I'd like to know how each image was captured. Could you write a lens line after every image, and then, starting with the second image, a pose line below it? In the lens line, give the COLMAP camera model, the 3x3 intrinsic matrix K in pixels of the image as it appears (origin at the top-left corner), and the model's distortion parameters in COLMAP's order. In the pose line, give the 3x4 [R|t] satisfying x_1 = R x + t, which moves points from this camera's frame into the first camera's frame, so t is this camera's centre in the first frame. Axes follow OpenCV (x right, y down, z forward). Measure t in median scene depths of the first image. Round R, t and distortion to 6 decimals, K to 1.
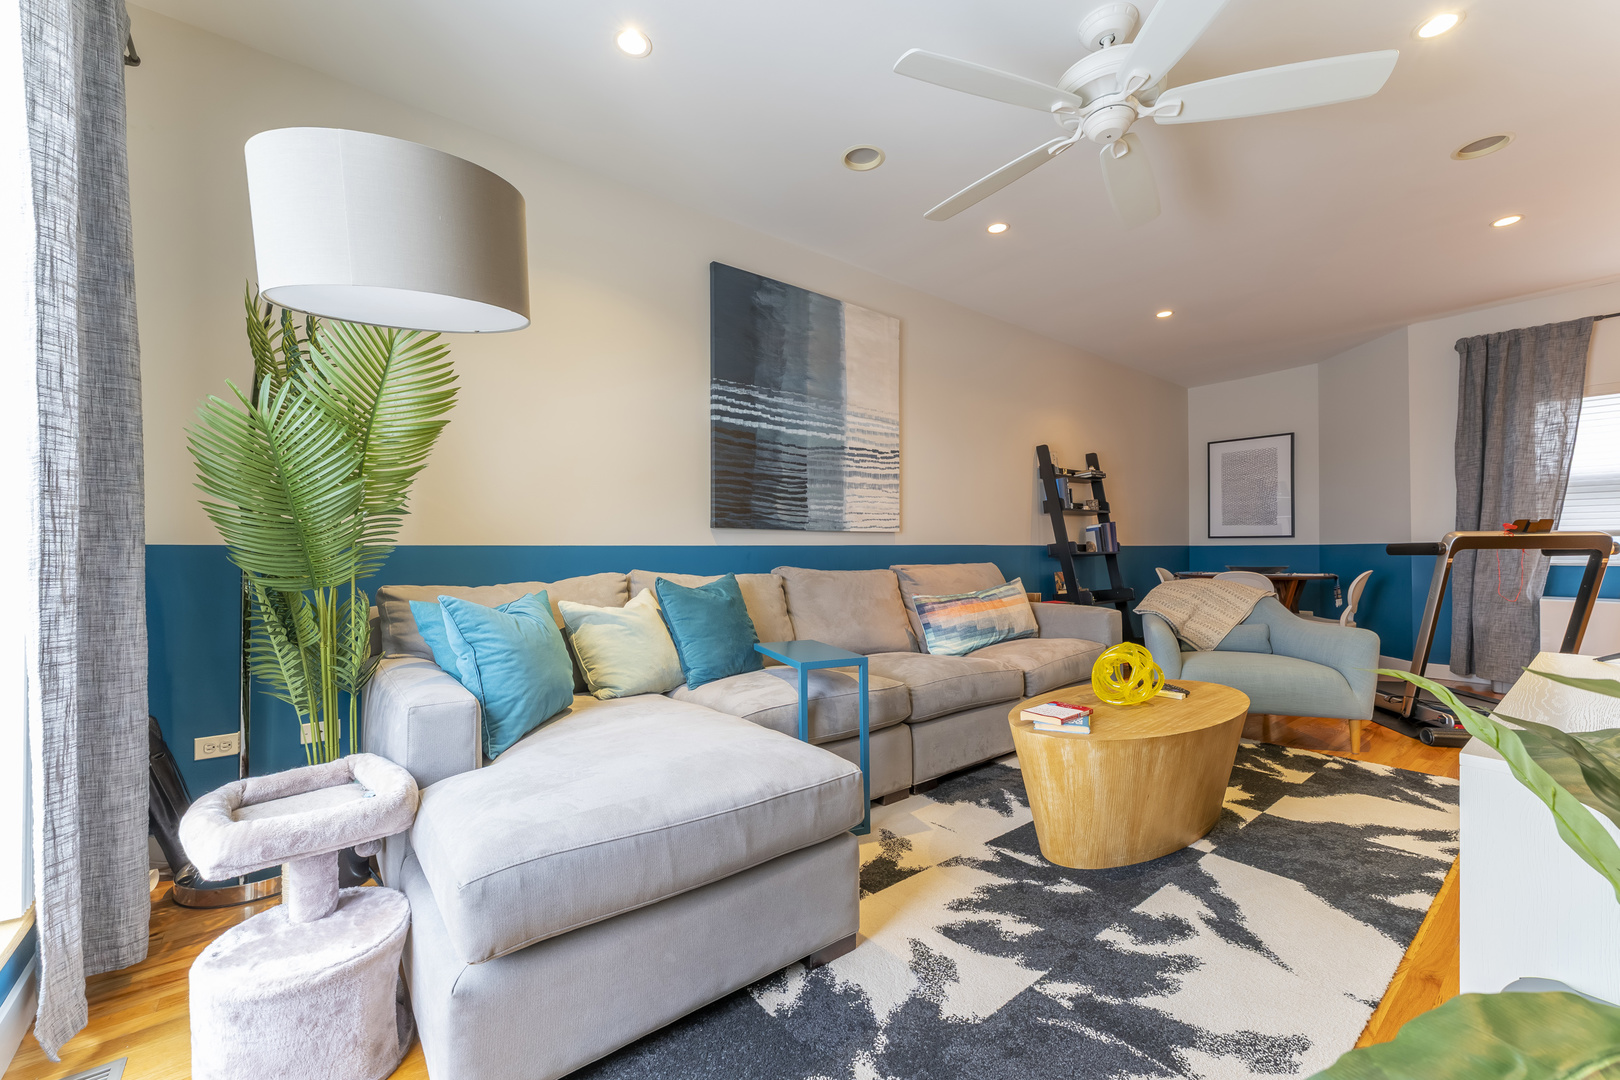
lens RADIAL K [[656.5, 0, 806.5], [0, 656.5, 542.5], [0, 0, 1]] dist [0.000784, -0.000222]
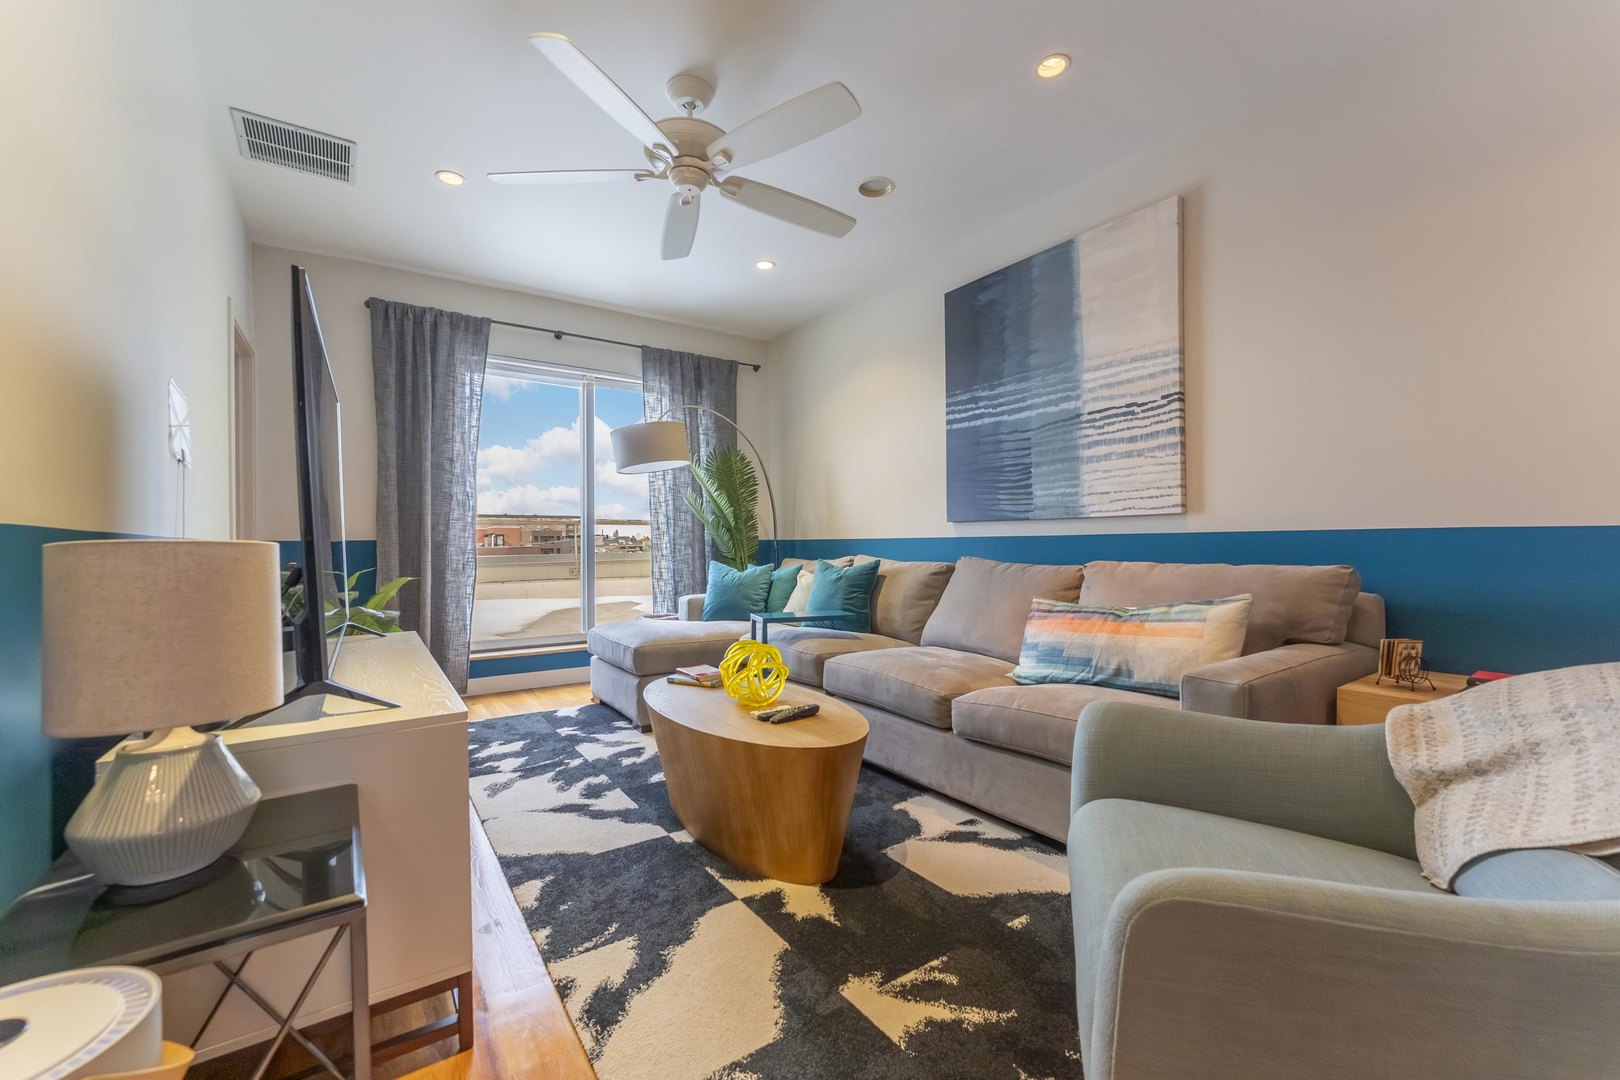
lens RADIAL K [[656.5, 0, 806.5], [0, 656.5, 542.5], [0, 0, 1]] dist [0.000784, -0.000222]
pose [[-0.078191, 0.007459, -0.996911, 0.977469], [0.022171, 0.999738, 0.005741, 0.002017], [0.996692, -0.021654, -0.078336, 0.781903]]
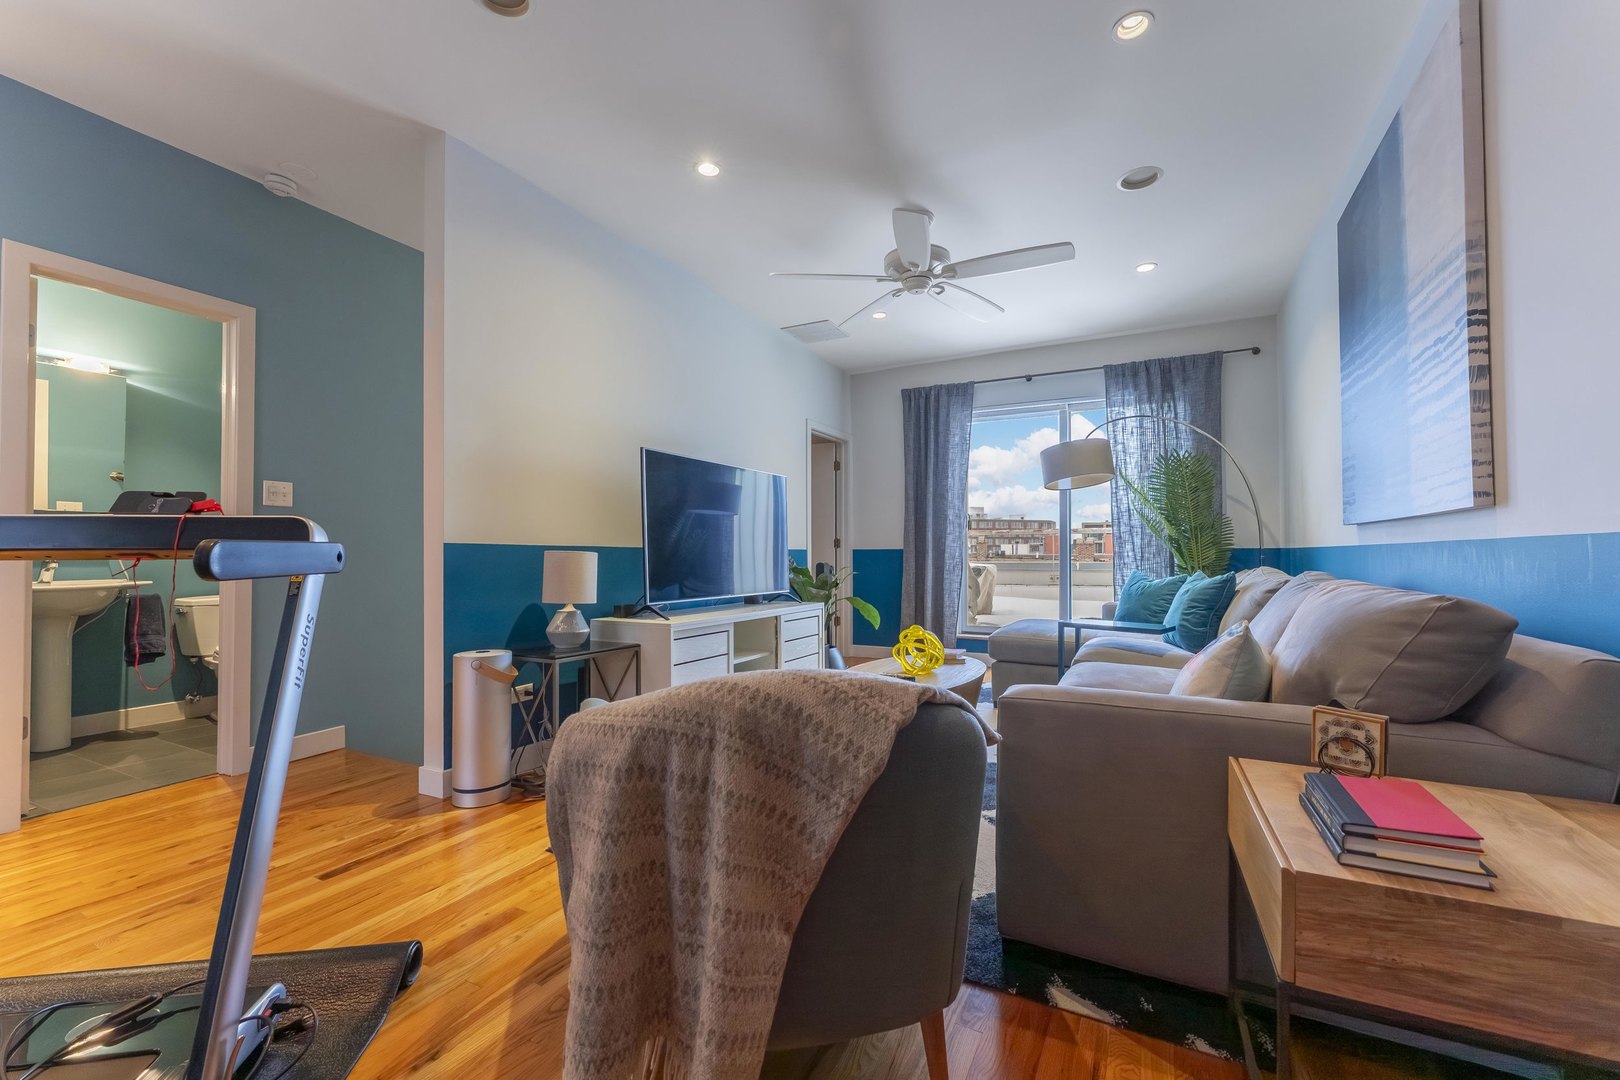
lens RADIAL K [[637.1, 0, 810.0], [0, 637.1, 540.0], [0, 0, 1]] dist [0.000791, -0.000023]
pose [[-0.914658, -0.000015, -0.404229, 0.796649], [0.013633, 0.999430, -0.030885, 0.013209], [0.403999, -0.033760, -0.914136, 1.389025]]
